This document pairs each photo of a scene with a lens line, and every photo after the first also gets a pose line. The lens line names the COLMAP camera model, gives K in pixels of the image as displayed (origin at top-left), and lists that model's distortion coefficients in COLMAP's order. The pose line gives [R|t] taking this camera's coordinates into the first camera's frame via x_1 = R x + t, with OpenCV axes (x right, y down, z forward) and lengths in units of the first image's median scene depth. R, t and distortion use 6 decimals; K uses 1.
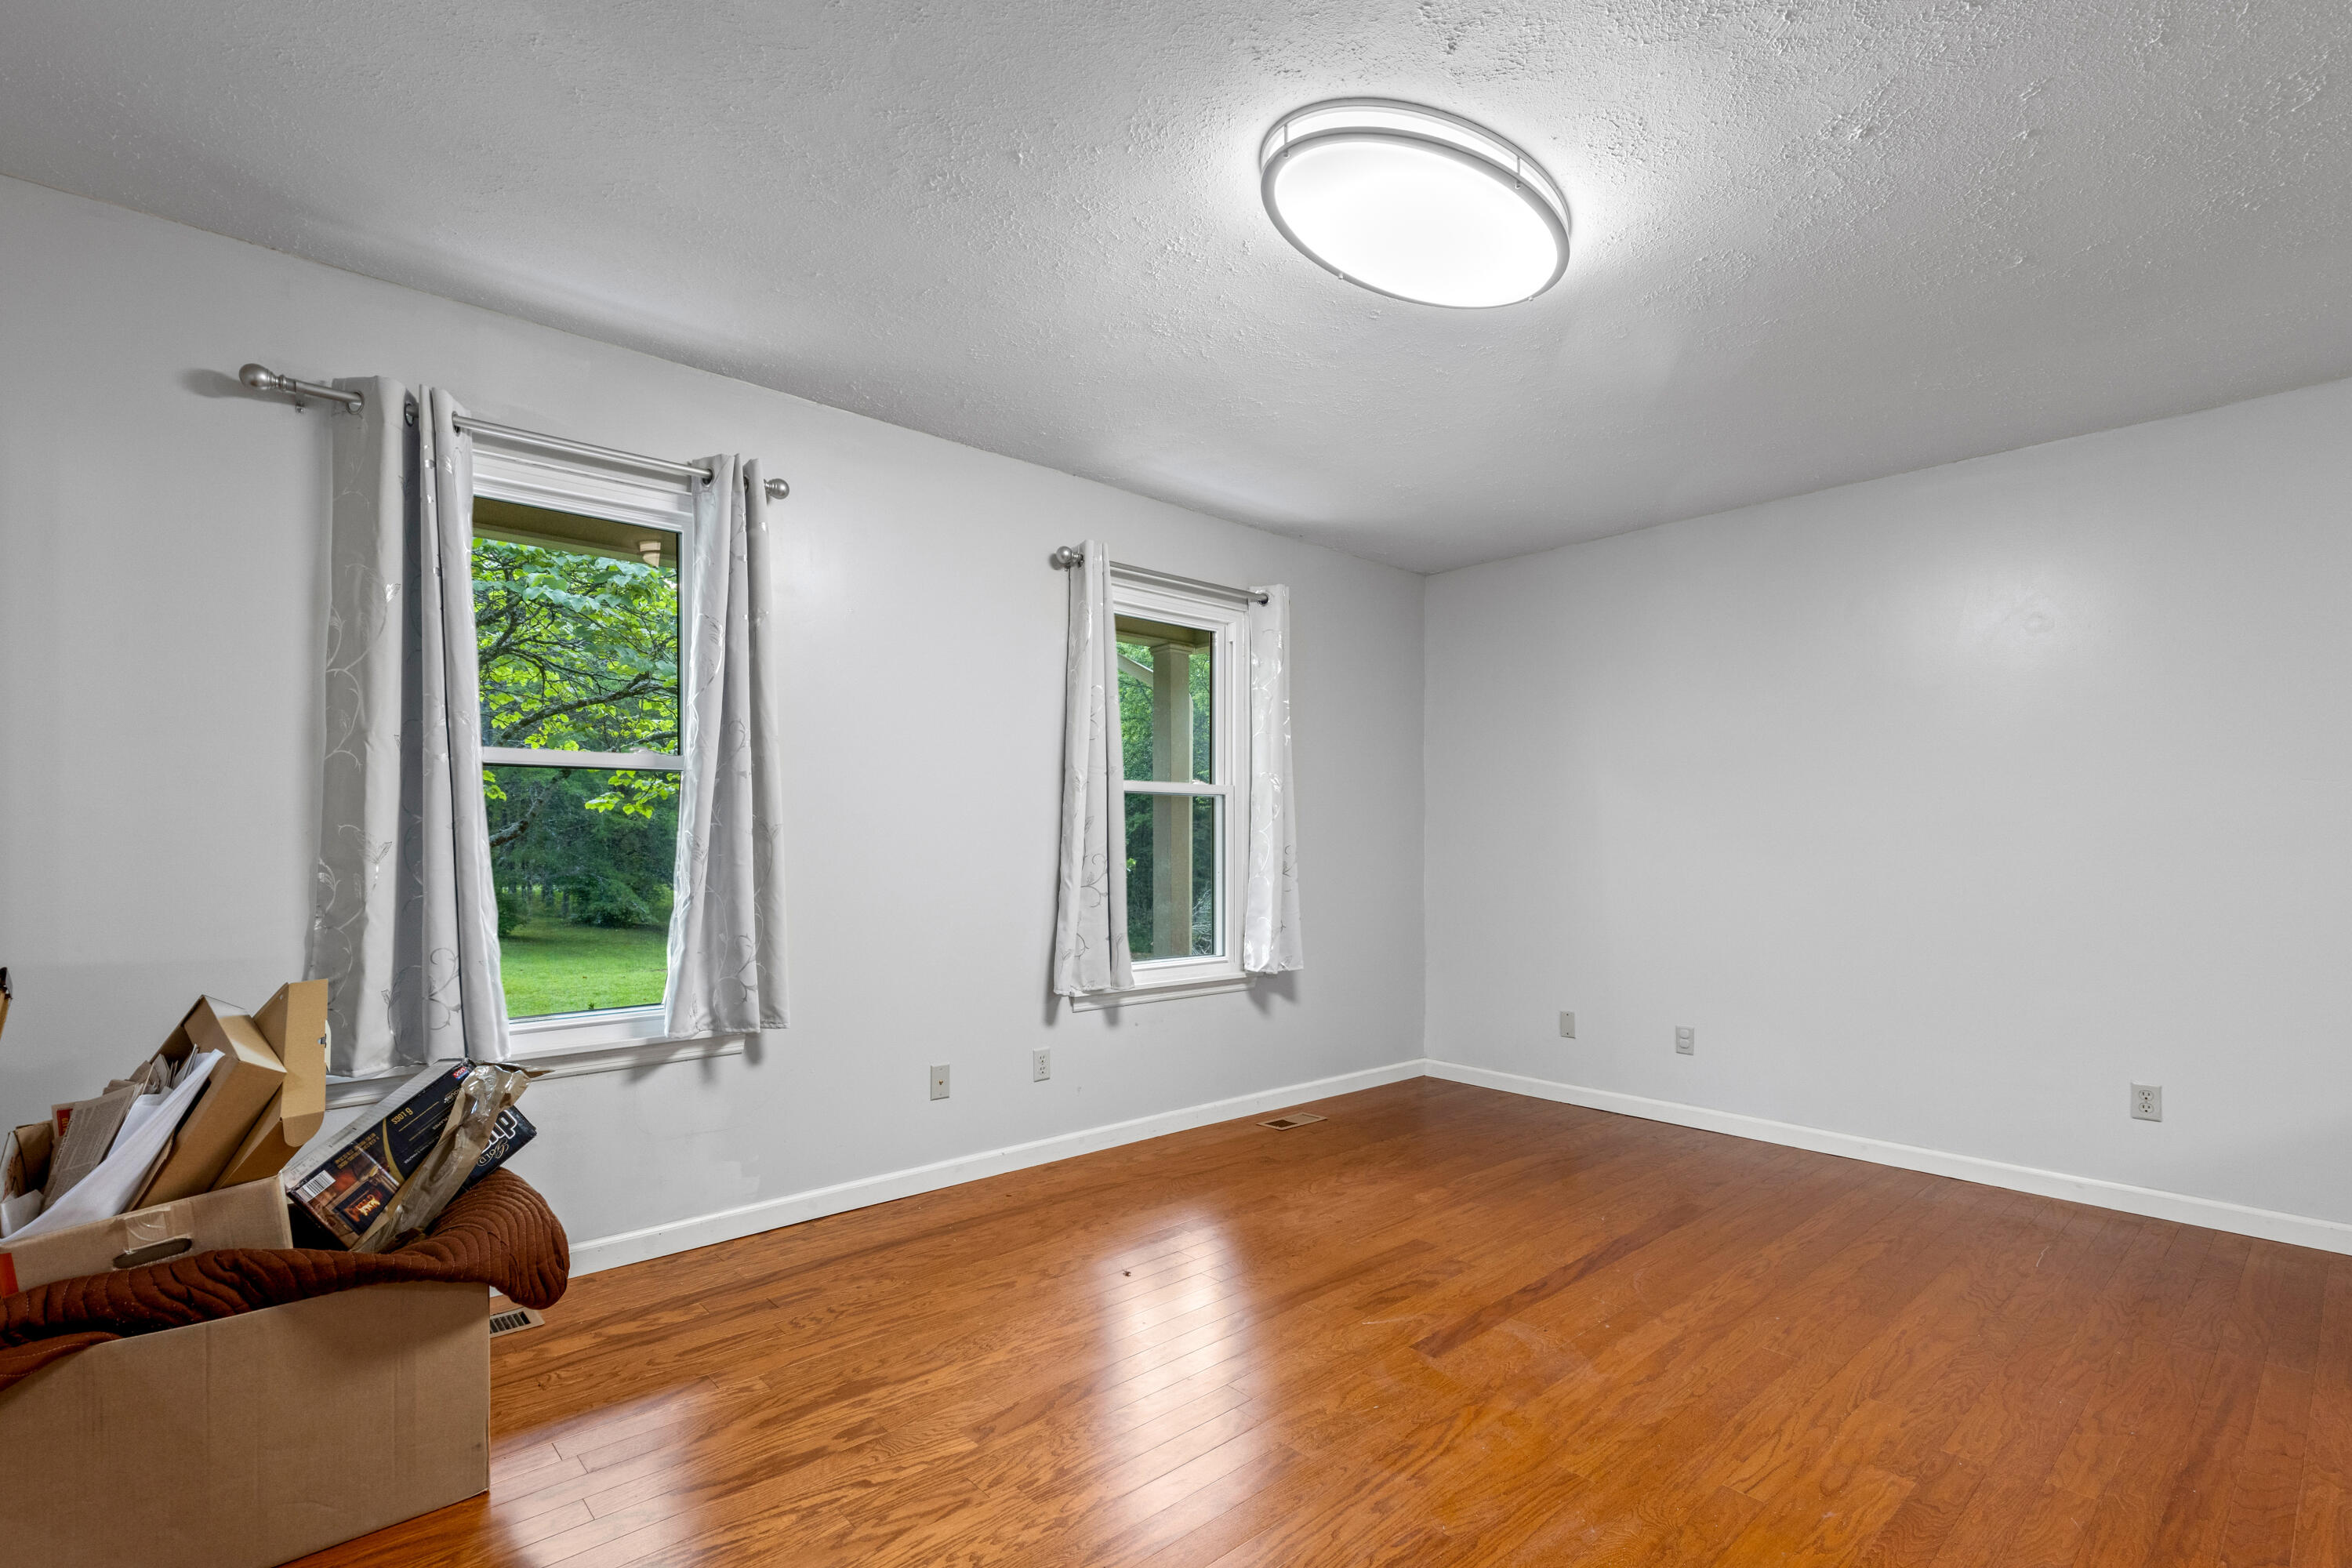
lens RADIAL K [[1088.0, 0, 1143.9], [0, 1088.0, 847.9], [0, 0, 1]] dist [0.014801, -0.000332]
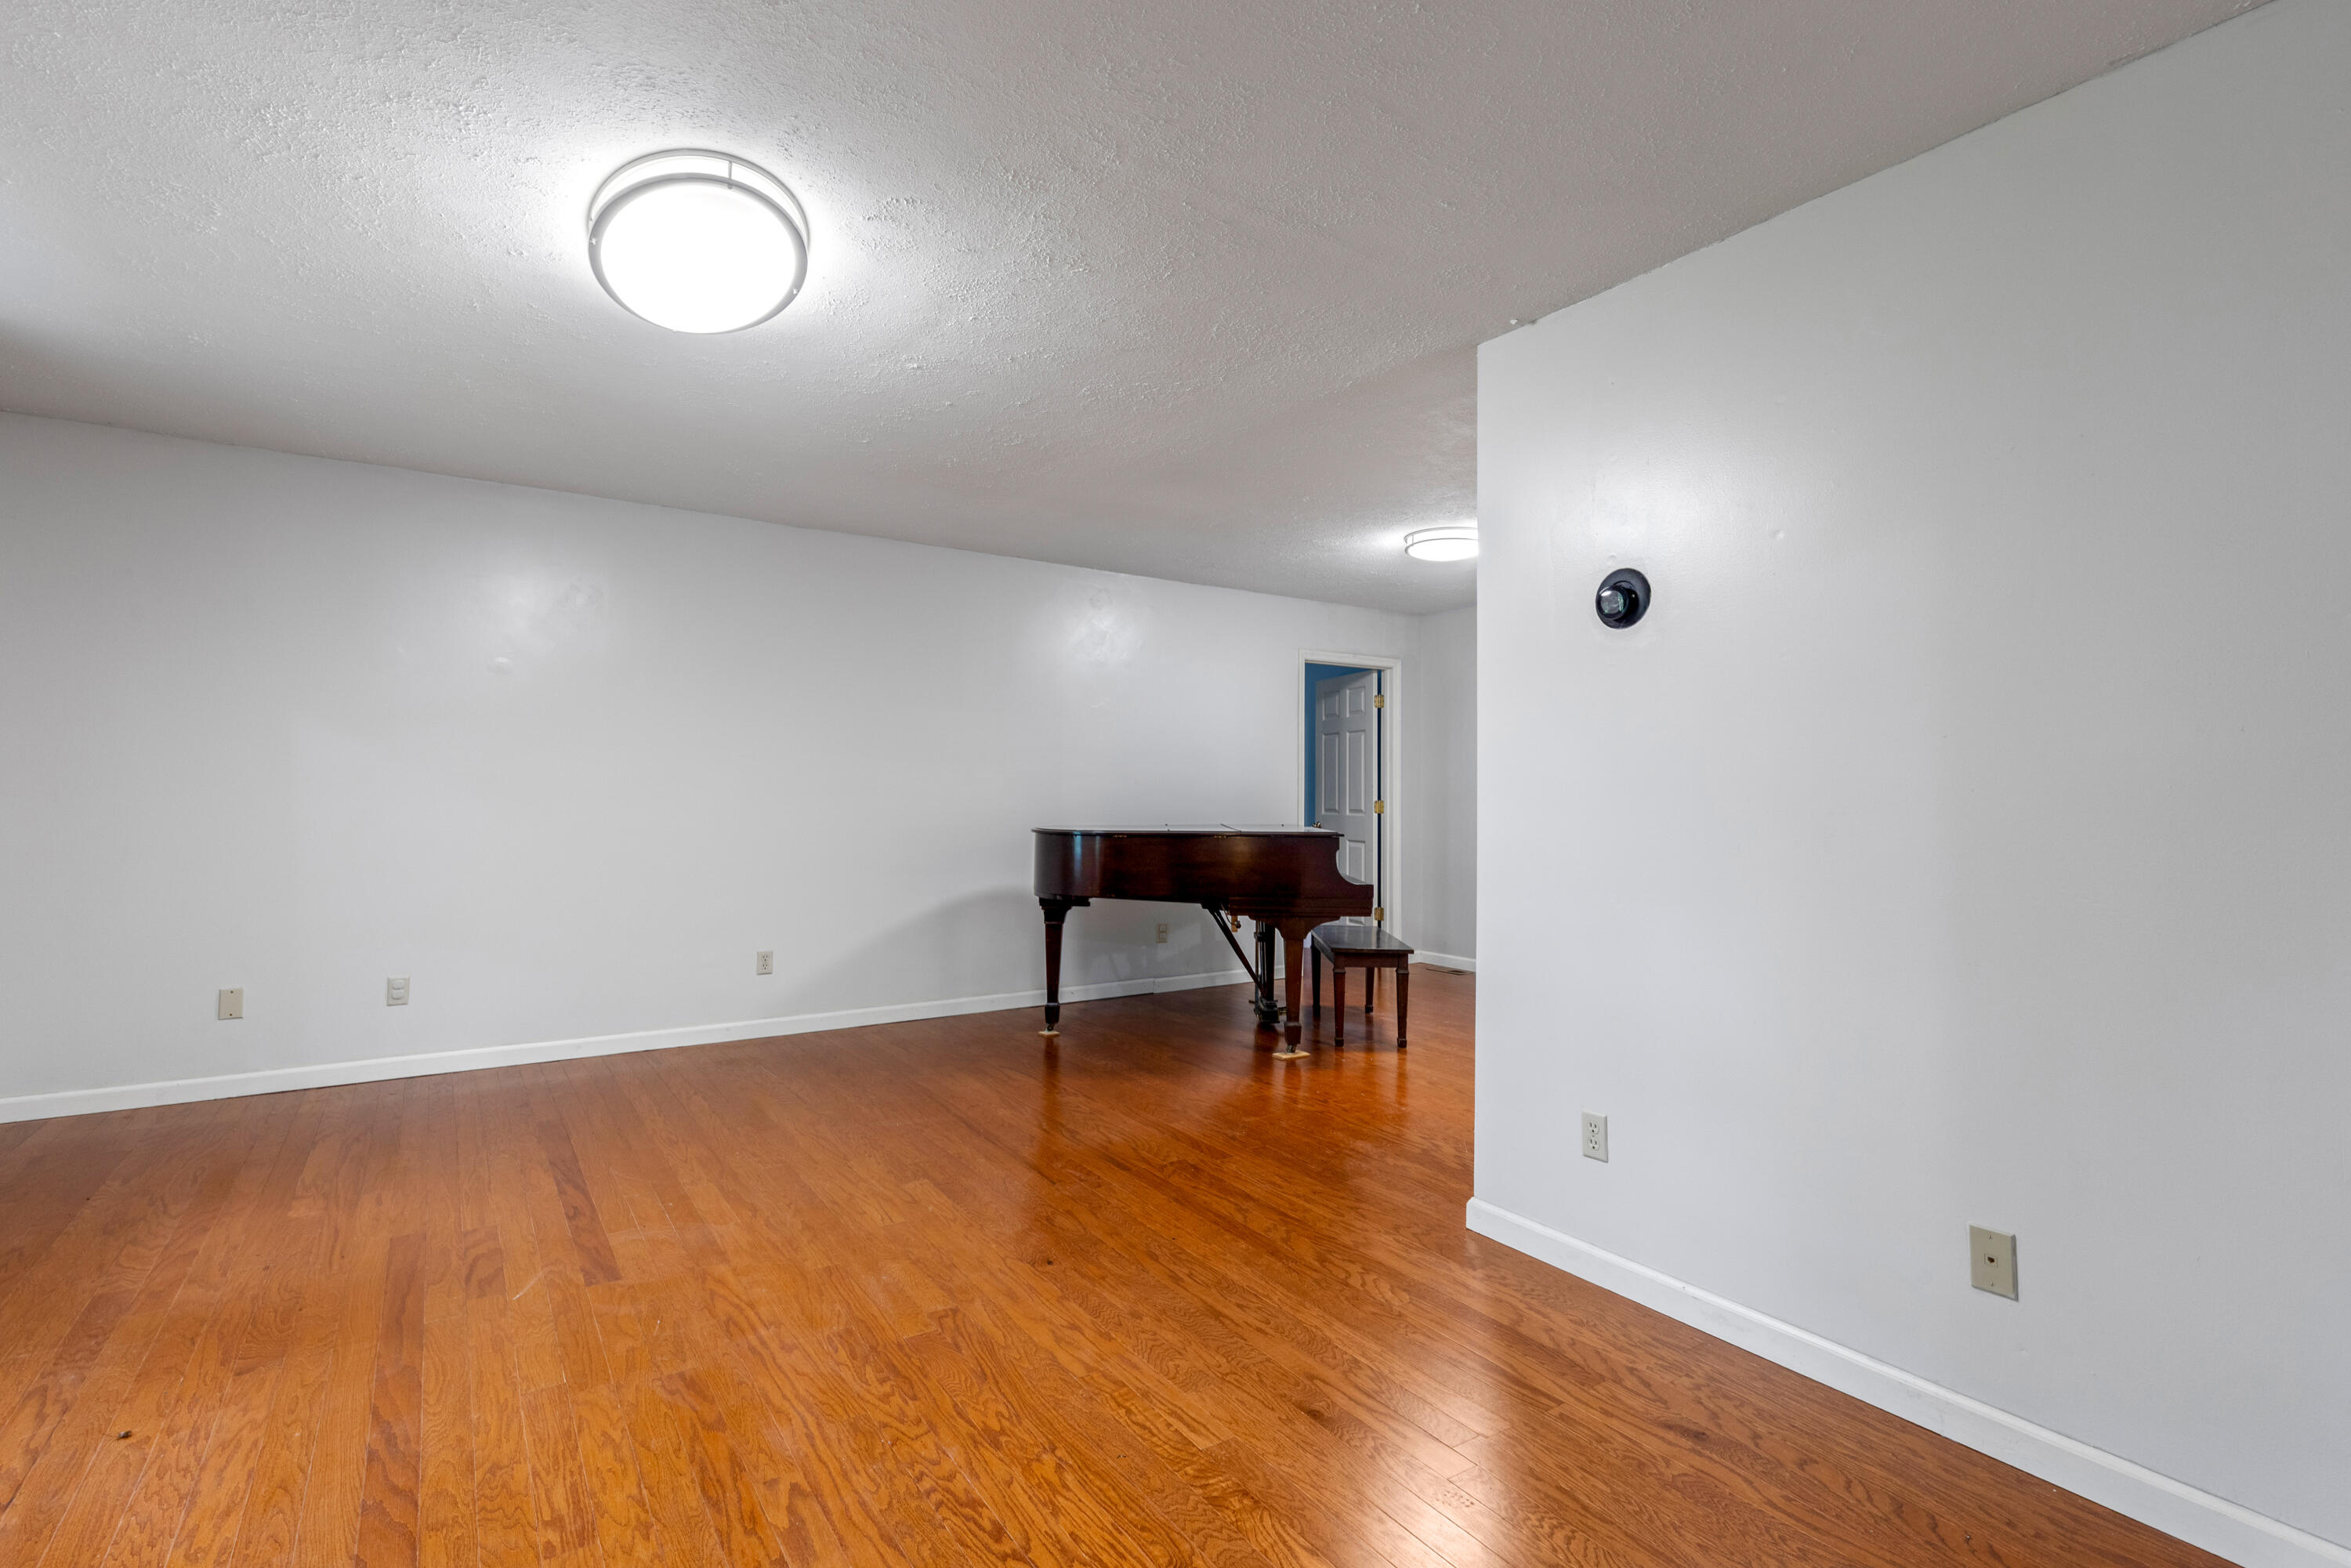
lens RADIAL K [[1087.5, 0, 1172.1], [0, 1087.5, 789.1], [0, 0, 1]] dist [0.014801, -0.000332]
pose [[0.140541, 0.007048, 0.990050, -0.616810], [-0.003026, 0.999973, -0.006689, -0.000252], [-0.990070, -0.002056, 0.140559, 0.284933]]
